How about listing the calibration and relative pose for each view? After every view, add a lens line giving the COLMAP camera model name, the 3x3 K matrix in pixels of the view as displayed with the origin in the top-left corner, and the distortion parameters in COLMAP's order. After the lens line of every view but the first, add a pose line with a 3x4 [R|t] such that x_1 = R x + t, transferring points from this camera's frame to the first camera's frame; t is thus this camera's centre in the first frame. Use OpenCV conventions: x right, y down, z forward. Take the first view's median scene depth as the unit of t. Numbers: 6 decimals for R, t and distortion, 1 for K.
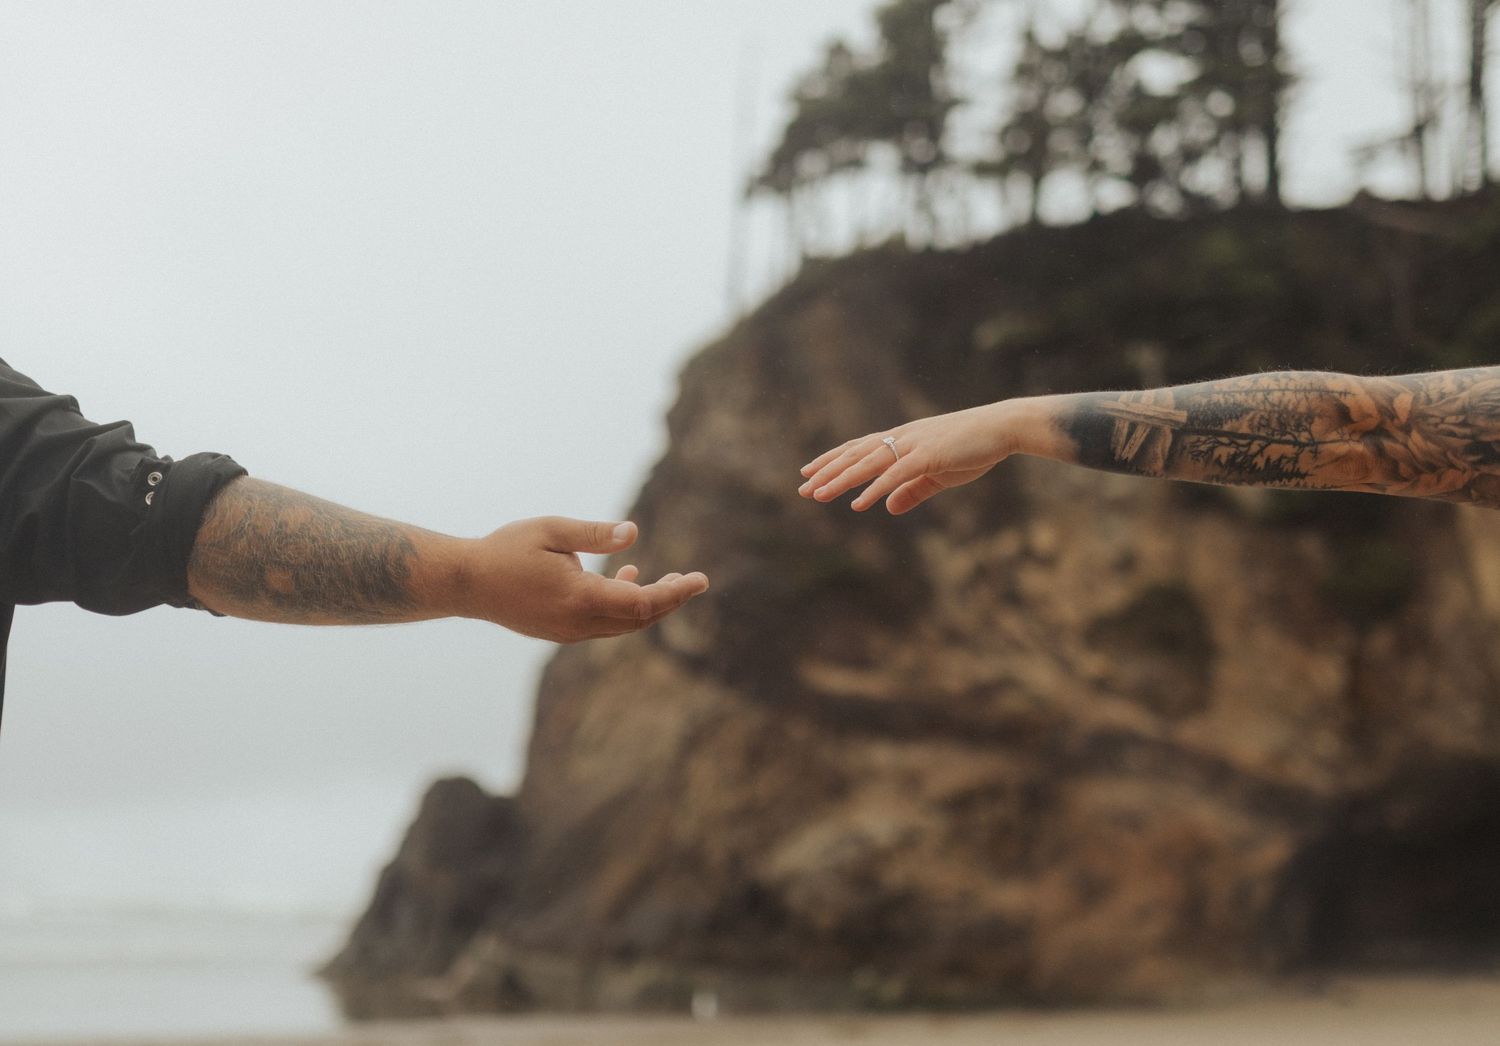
lens RADIAL K [[1785.0, 0, 828.1], [0, 1785.0, 586.5], [0, 0, 1]] dist [0.012466, 0.000000]
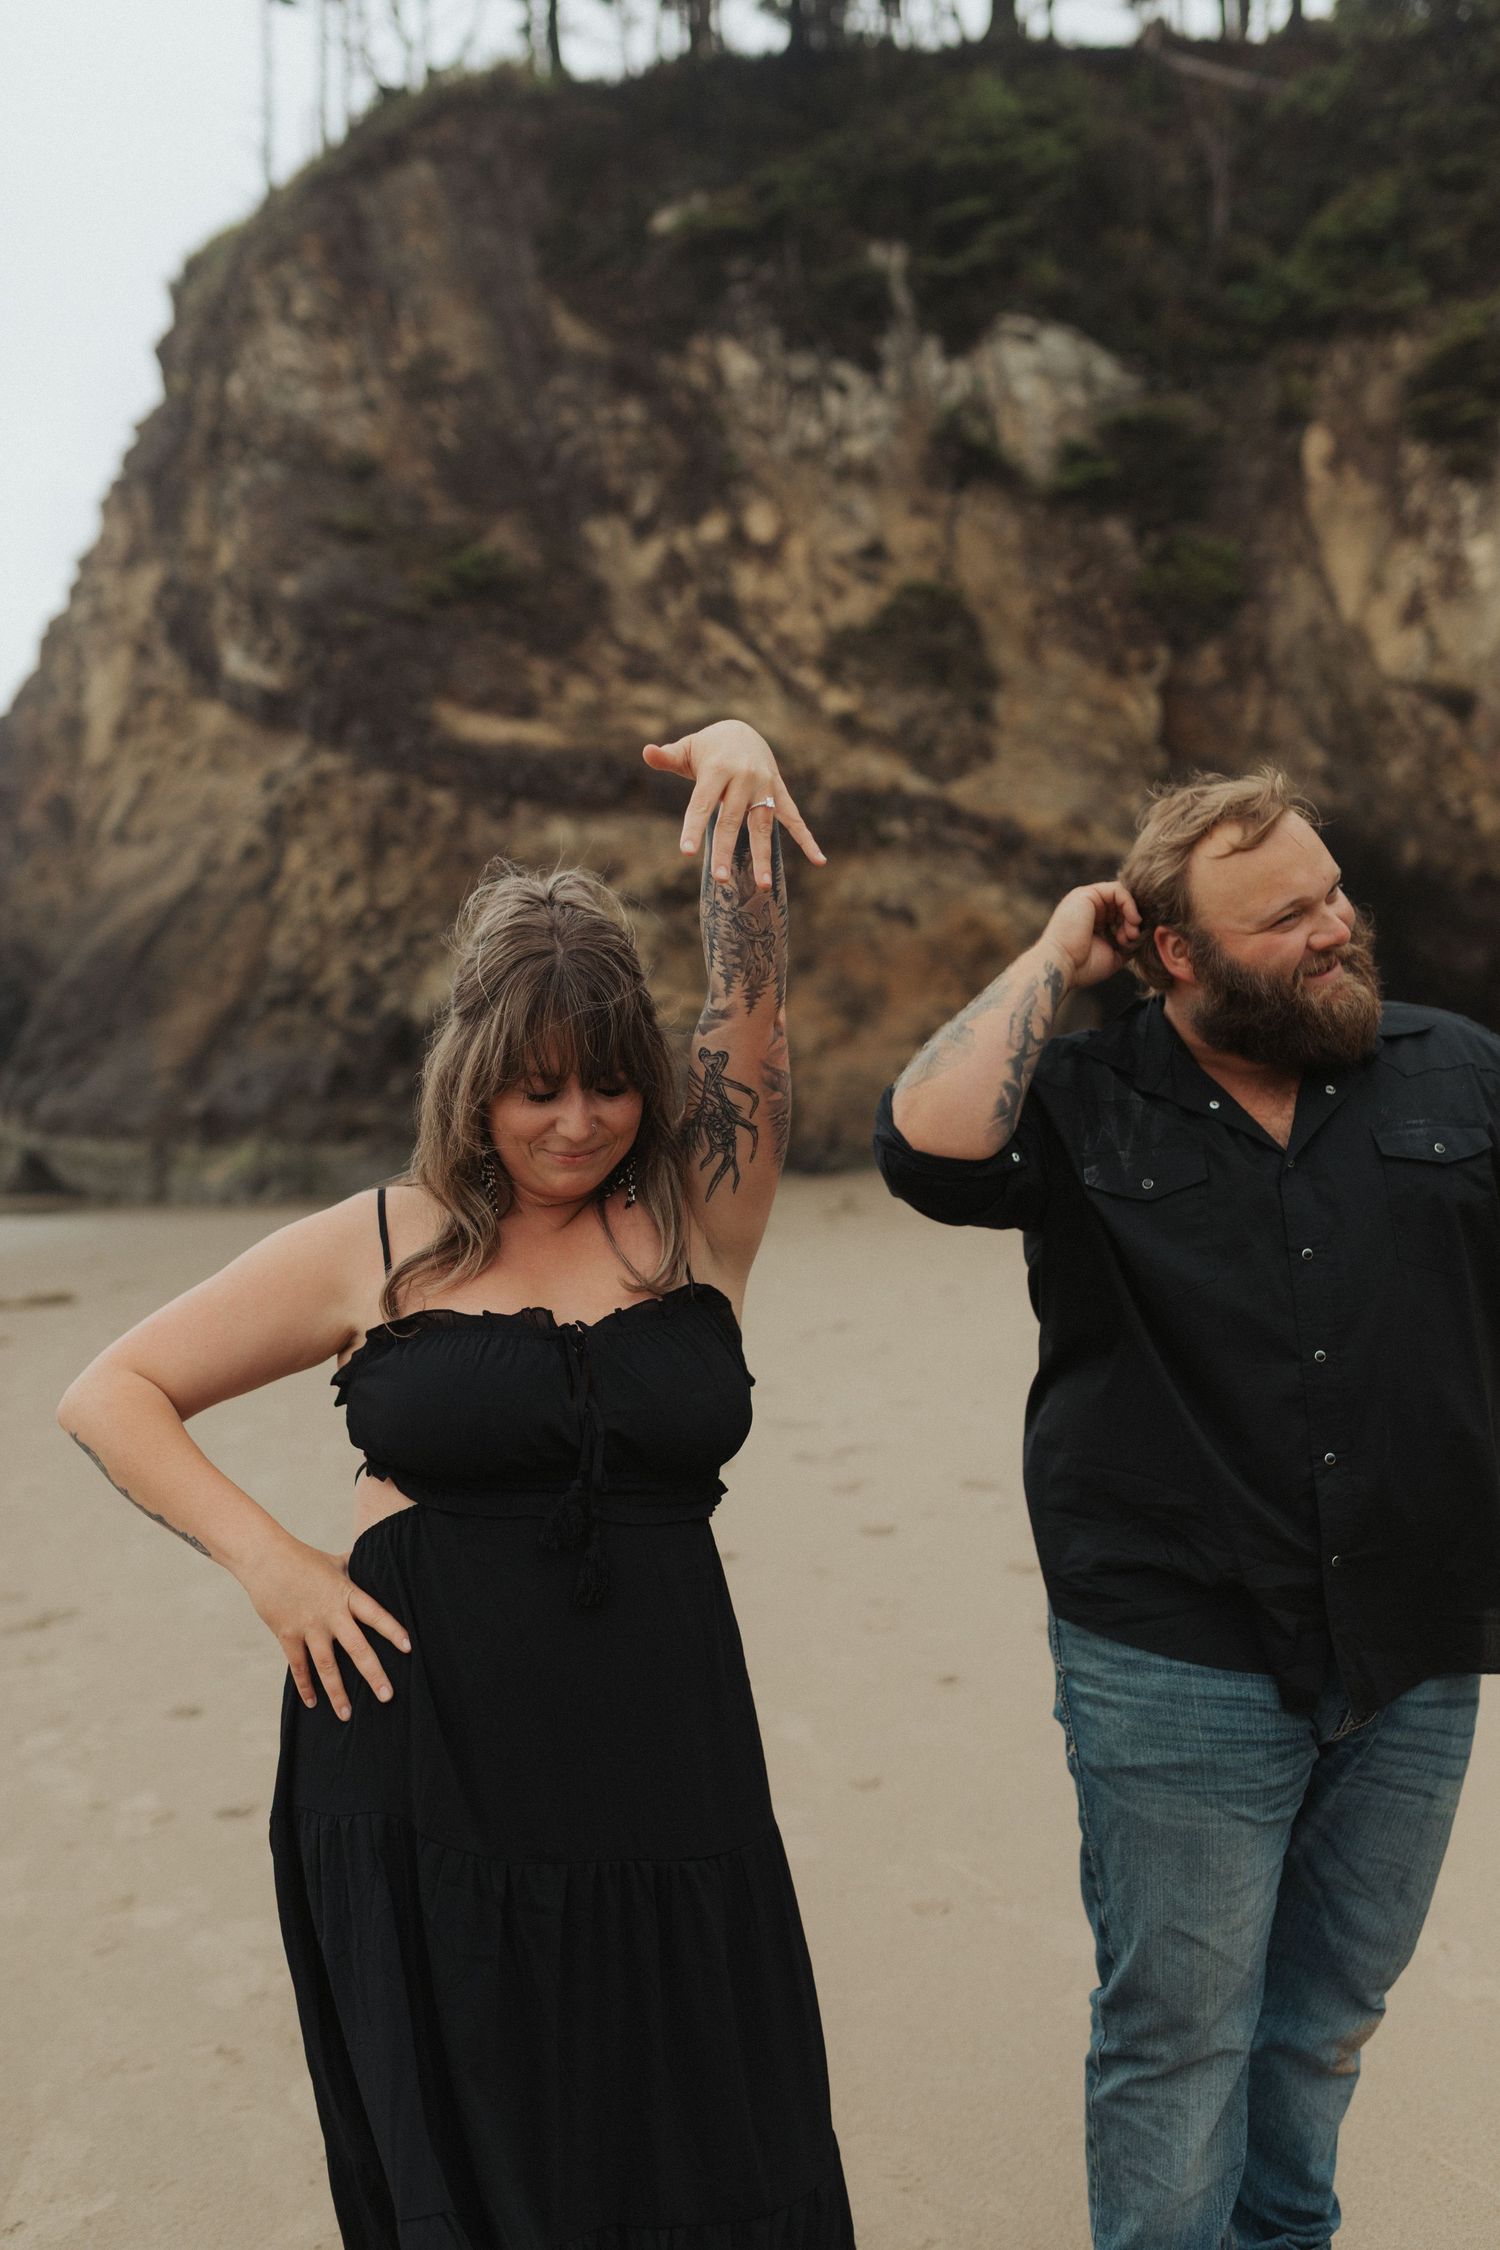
lens RADIAL K [[2123.2, 0, 748.5], [0, 2123.2, 1133.4], [0, 0, 1]] dist [0.002879, 0.000000]
pose [[0.978638, -0.057455, 0.197398, -0.066540], [0.011174, 0.973601, 0.227982, 0.017859], [-0.205285, -0.220906, 0.953446, 0.144168]]
